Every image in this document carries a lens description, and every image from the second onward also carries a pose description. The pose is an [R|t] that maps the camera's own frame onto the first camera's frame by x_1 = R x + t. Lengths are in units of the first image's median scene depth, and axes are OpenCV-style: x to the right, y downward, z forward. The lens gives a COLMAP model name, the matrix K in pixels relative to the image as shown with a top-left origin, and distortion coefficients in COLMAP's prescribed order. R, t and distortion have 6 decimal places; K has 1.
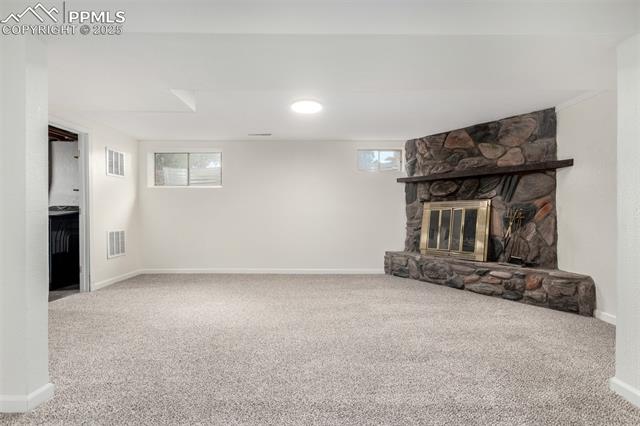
lens RADIAL K [[296.4, 0, 322.9], [0, 296.4, 215.6], [0, 0, 1]] dist [0.009555, -0.002719]
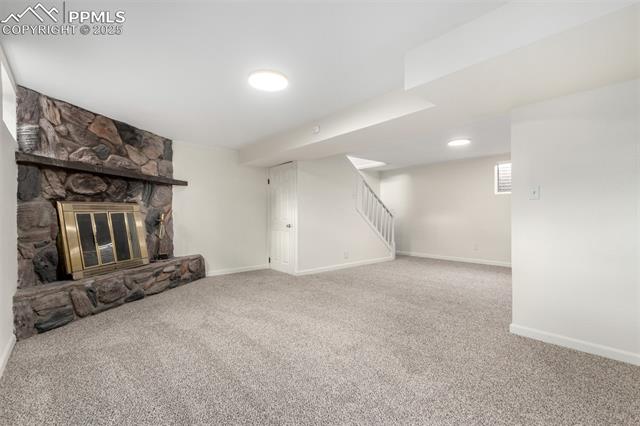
lens RADIAL K [[296.4, 0, 321.9], [0, 296.4, 214.9], [0, 0, 1]] dist [0.009555, -0.002719]
pose [[-0.645559, 0.007891, 0.763670, -0.627086], [0.015174, 0.999882, 0.002496, -0.009057], [-0.763560, 0.013199, -0.645602, 1.182984]]
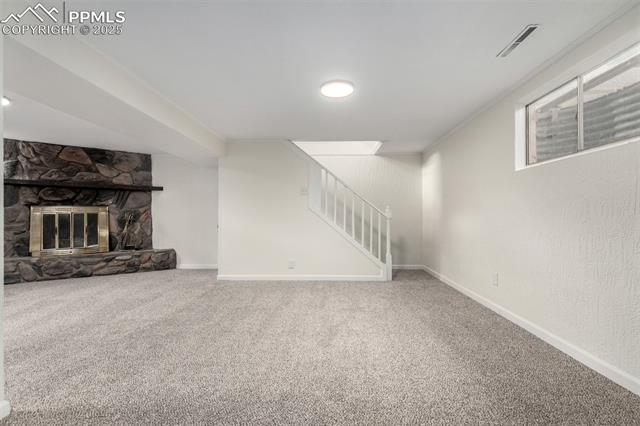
lens RADIAL K [[296.4, 0, 322.2], [0, 296.4, 216.3], [0, 0, 1]] dist [0.009555, -0.002719]
pose [[0.041606, 0.002726, 0.999130, -0.769327], [0.010527, 0.999940, -0.003167, 0.005977], [-0.999079, 0.010650, 0.041575, -0.045473]]
